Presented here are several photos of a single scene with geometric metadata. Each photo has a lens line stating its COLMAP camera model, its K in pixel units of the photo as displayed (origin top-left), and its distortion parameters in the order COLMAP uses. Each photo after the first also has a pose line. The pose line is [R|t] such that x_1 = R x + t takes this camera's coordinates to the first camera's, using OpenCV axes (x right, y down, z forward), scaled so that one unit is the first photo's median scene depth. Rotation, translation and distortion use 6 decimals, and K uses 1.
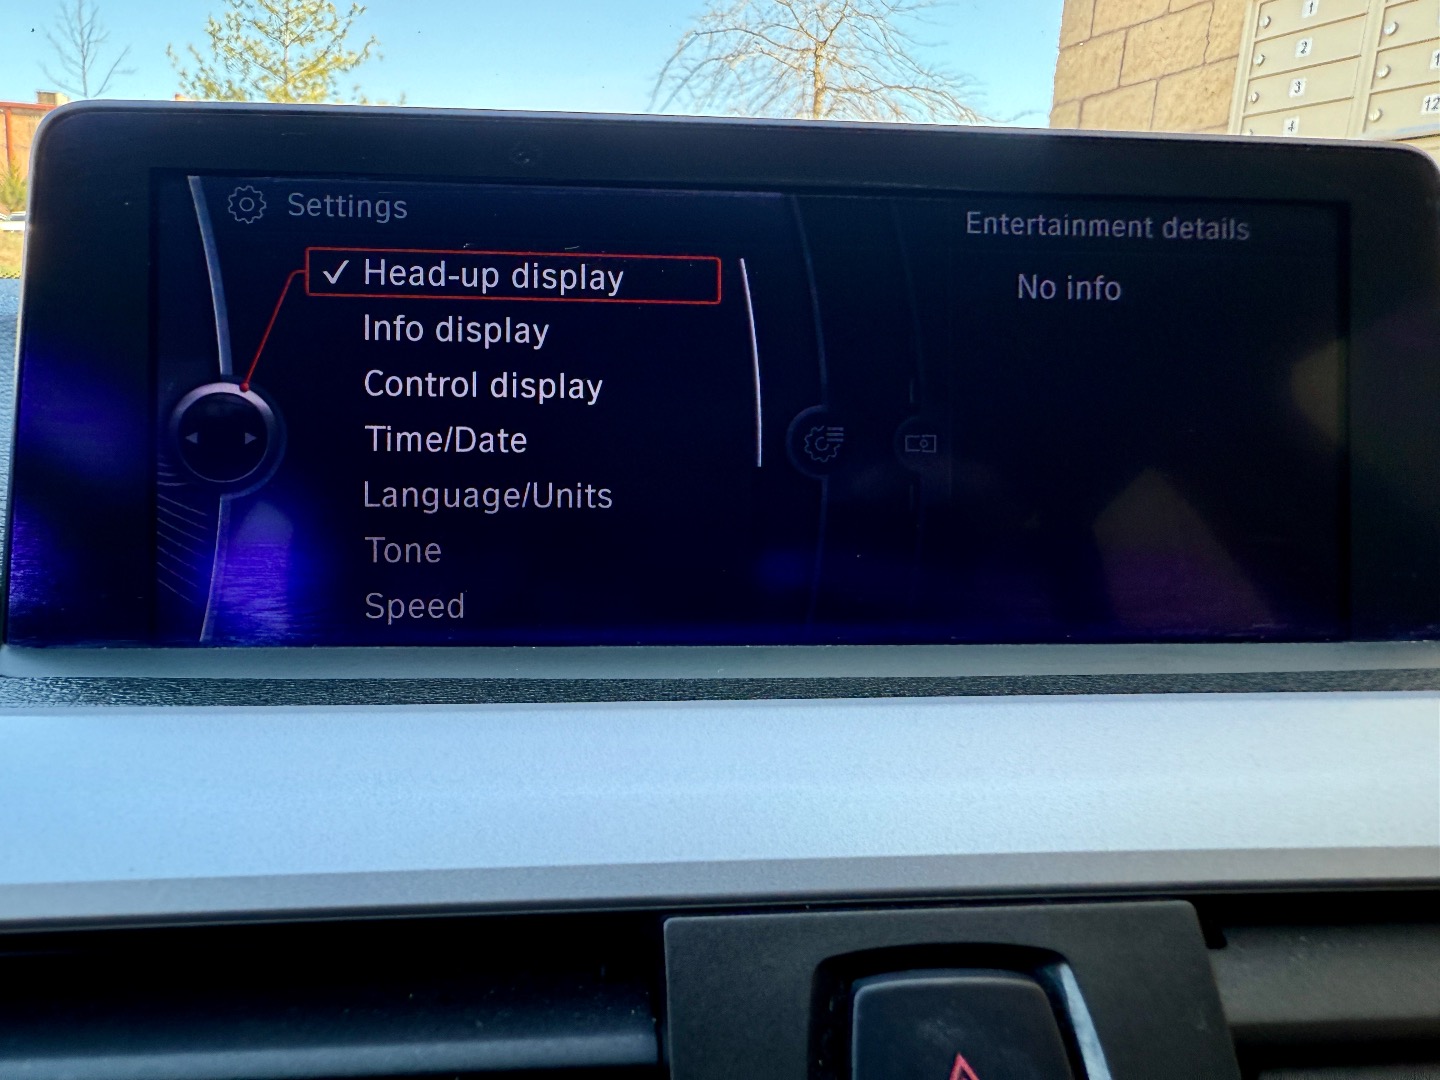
lens RADIAL K [[1007.5, 0, 709.3], [0, 1007.5, 534.3], [0, 0, 1]] dist [-0.004468, 0.013652]
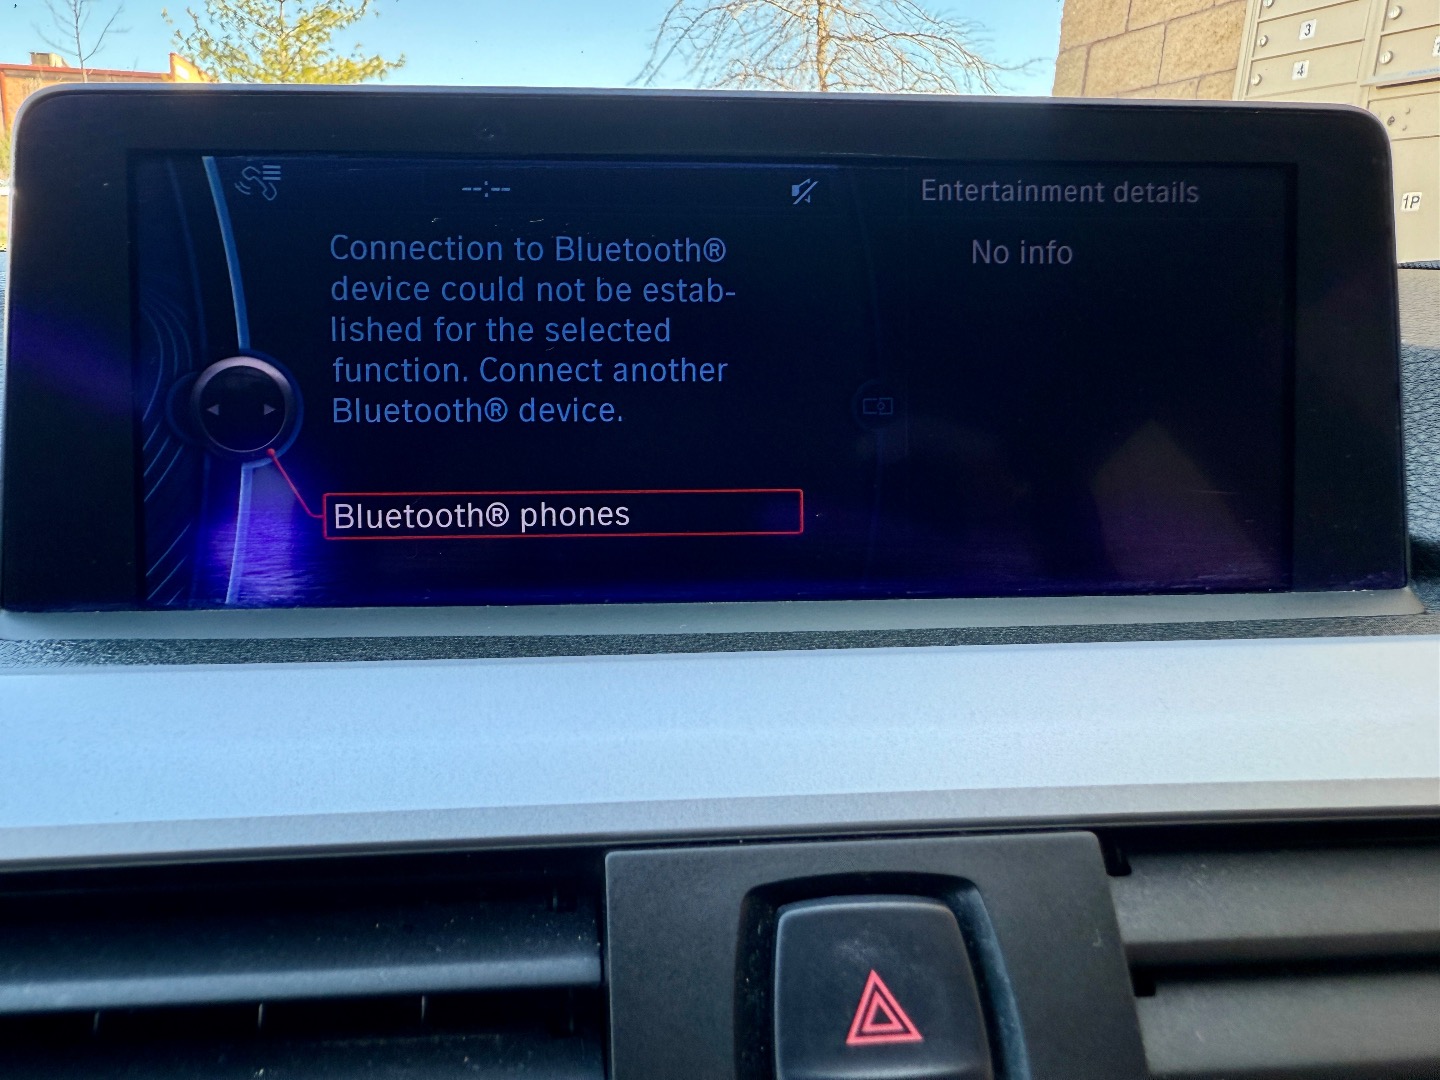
lens RADIAL K [[1007.5, 0, 718.1], [0, 1007.5, 530.5], [0, 0, 1]] dist [-0.004468, 0.013652]
pose [[0.999917, -0.011985, -0.004697, 0.063383], [0.012160, 0.999153, 0.039317, -0.006429], [0.004221, -0.039371, 0.999216, -0.056236]]
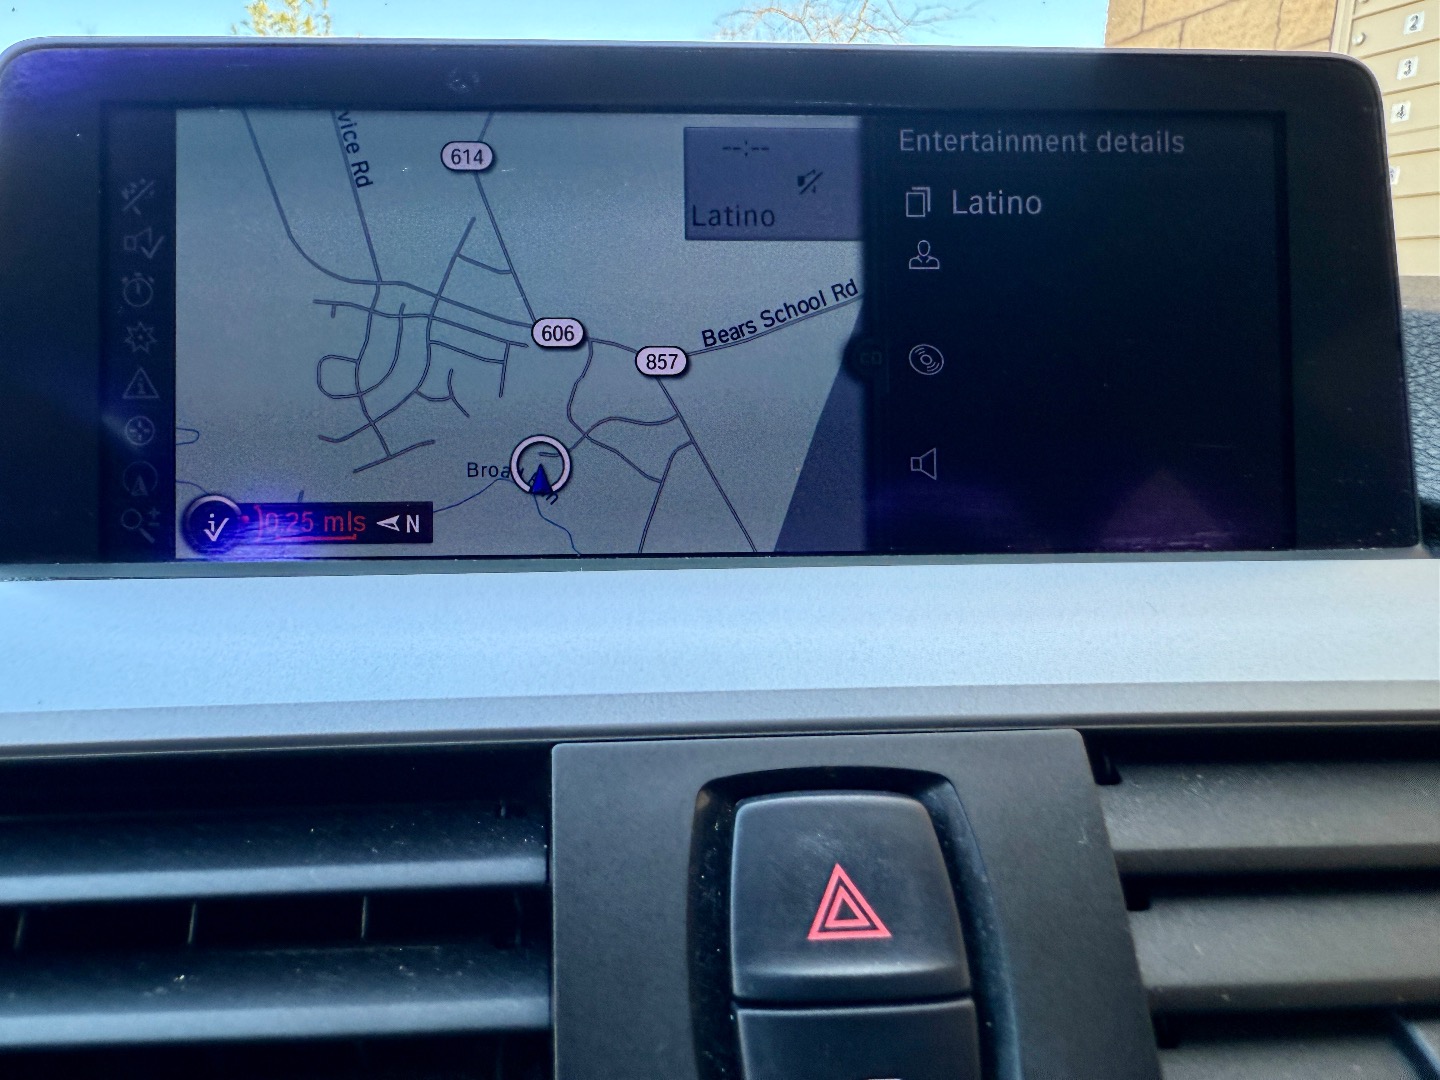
lens RADIAL K [[1007.5, 0, 704.4], [0, 1007.5, 546.5], [0, 0, 1]] dist [-0.004468, 0.013652]
pose [[0.999492, -0.018038, -0.026273, 0.103189], [0.017624, 0.999718, -0.015906, 0.147453], [0.026552, 0.015435, 0.999528, -0.016452]]
